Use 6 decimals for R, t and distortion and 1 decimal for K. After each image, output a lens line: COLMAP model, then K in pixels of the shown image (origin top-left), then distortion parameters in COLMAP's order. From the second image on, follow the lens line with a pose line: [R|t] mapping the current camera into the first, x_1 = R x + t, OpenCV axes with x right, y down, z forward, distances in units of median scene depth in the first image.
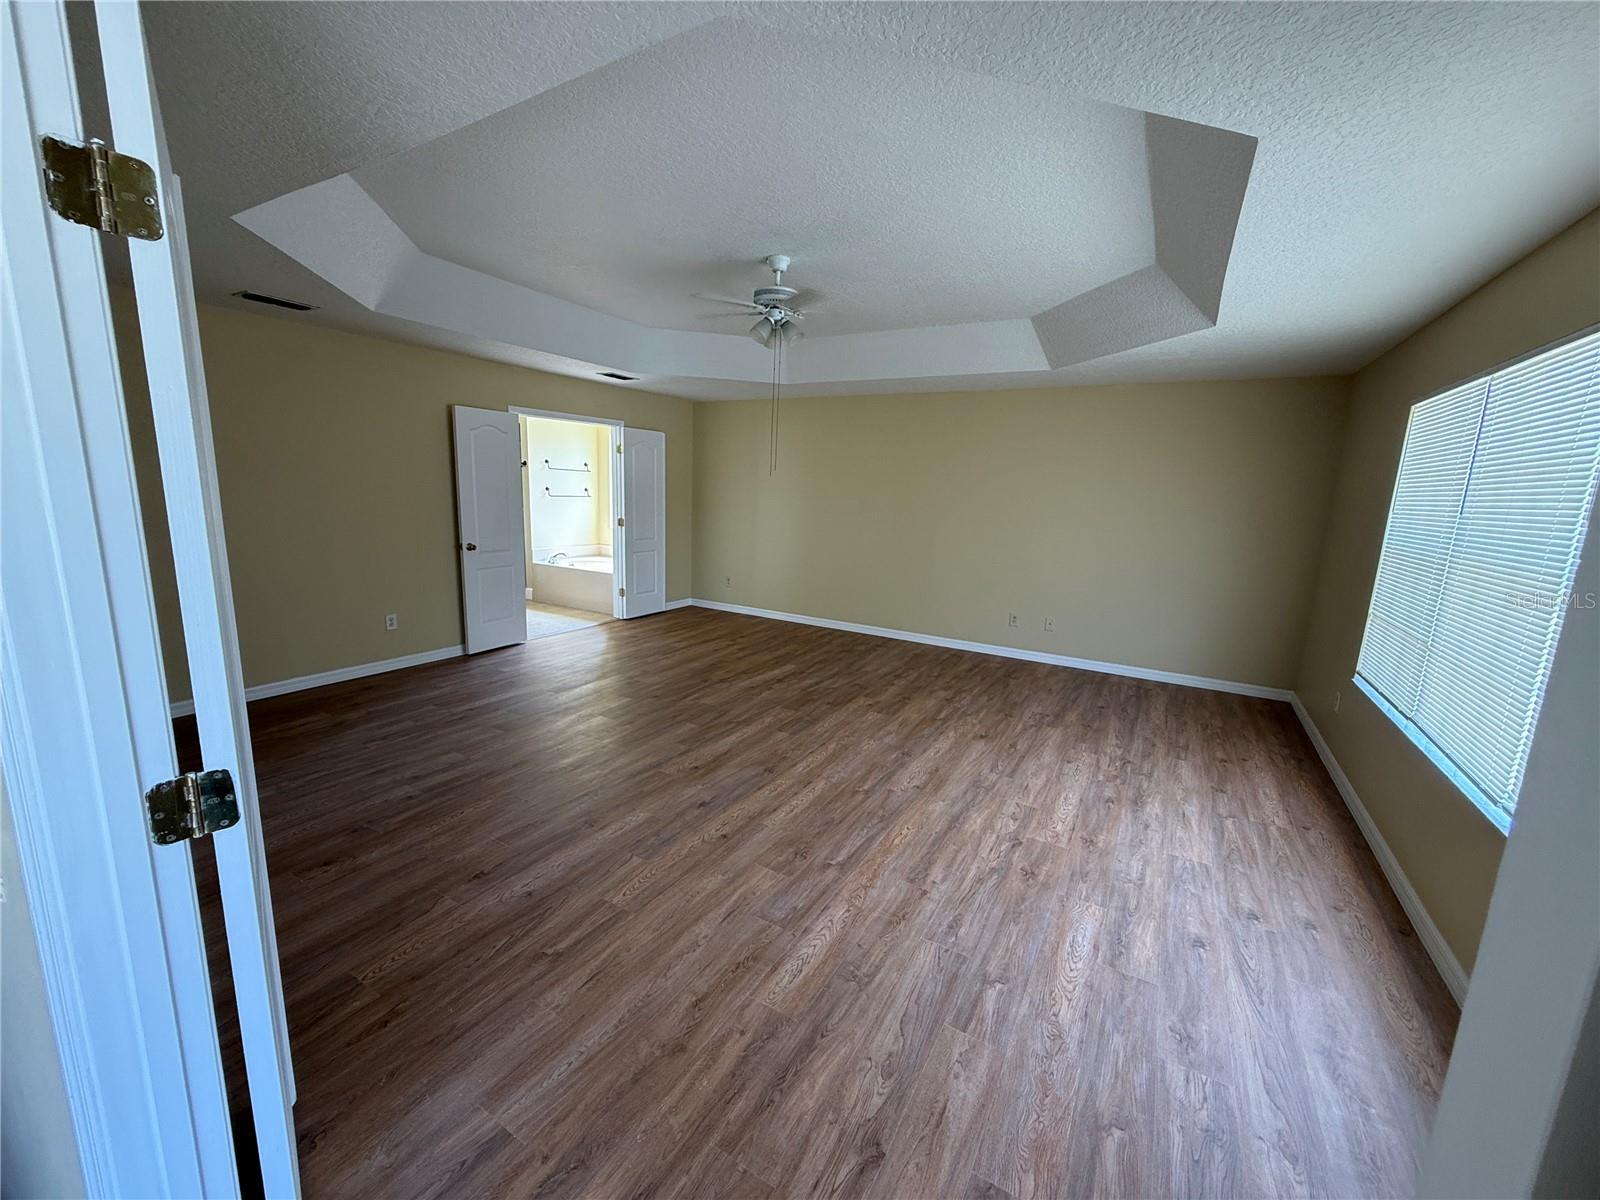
lens RADIAL K [[638.2, 0, 805.5], [0, 638.2, 598.5], [0, 0, 1]] dist [0.001736, -0.000091]
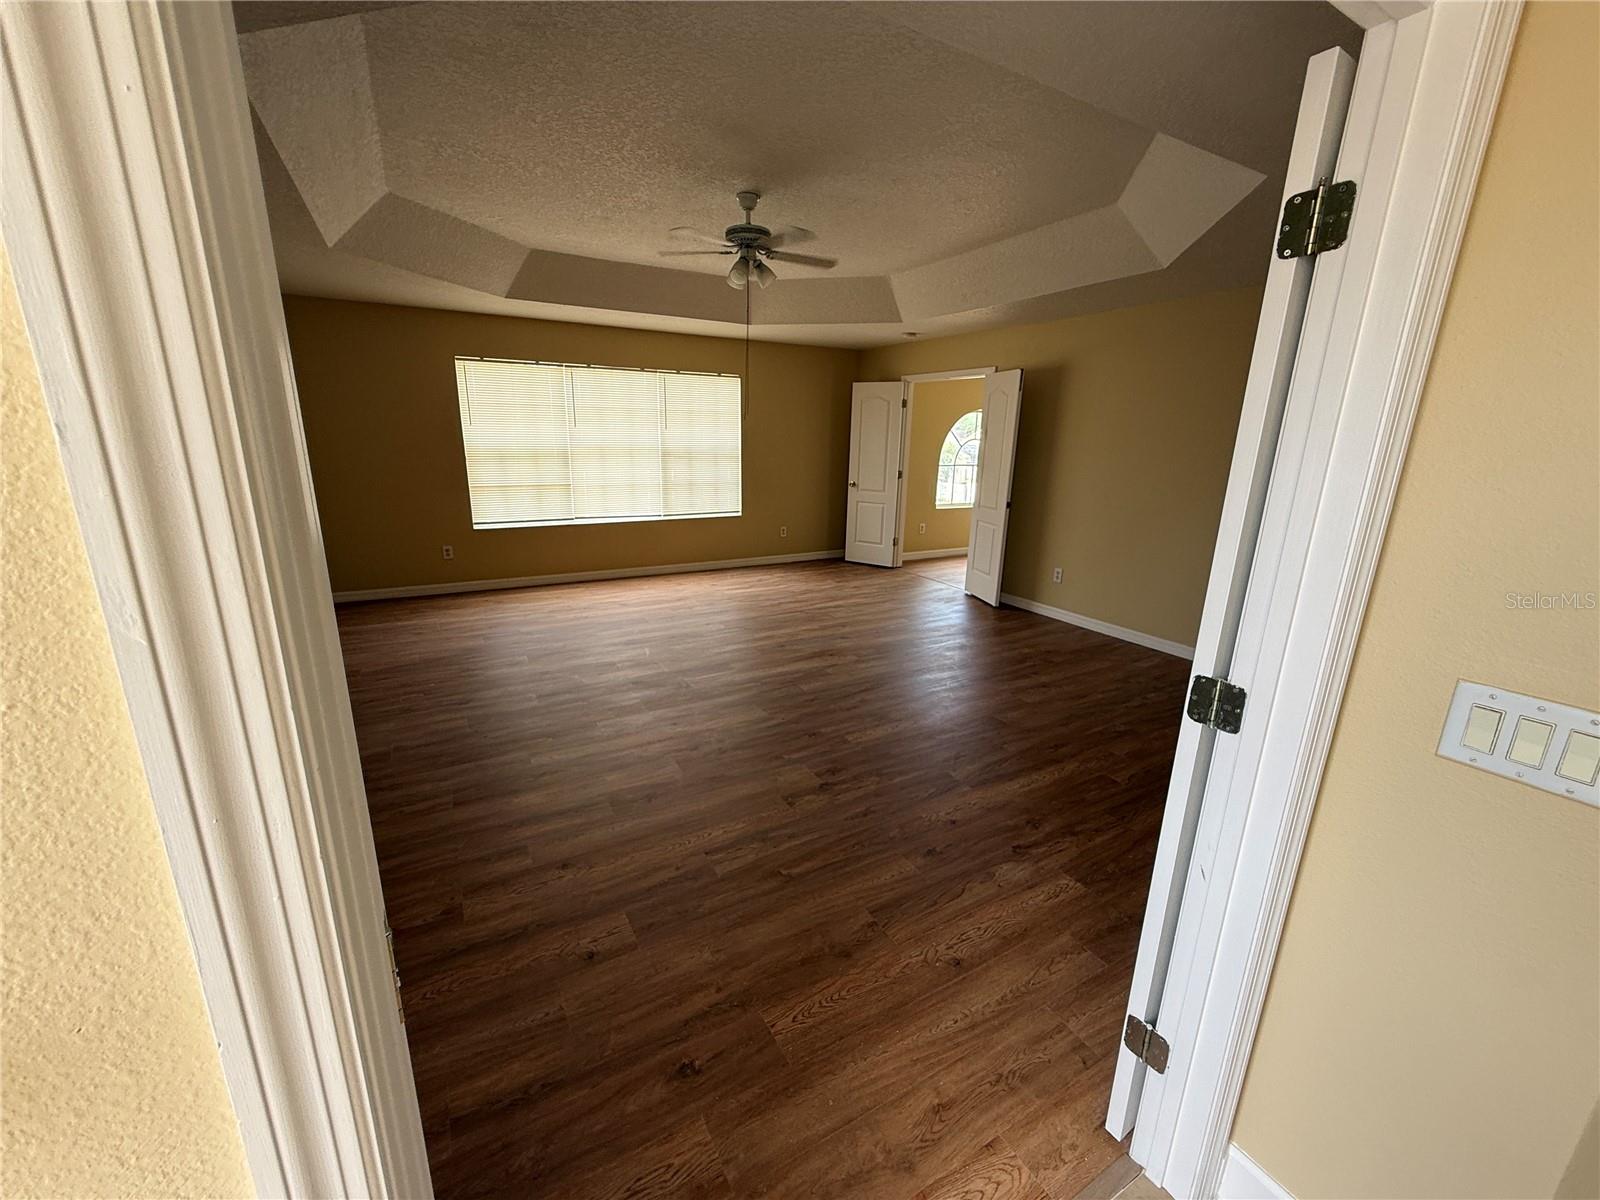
lens RADIAL K [[638.2, 0, 800.6], [0, 638.2, 605.4], [0, 0, 1]] dist [0.001736, -0.000091]
pose [[-0.863454, -0.185508, 0.469078, -0.742374], [0.033245, 0.906971, 0.419879, -0.389717], [-0.503331, 0.378141, -0.776960, 2.105185]]
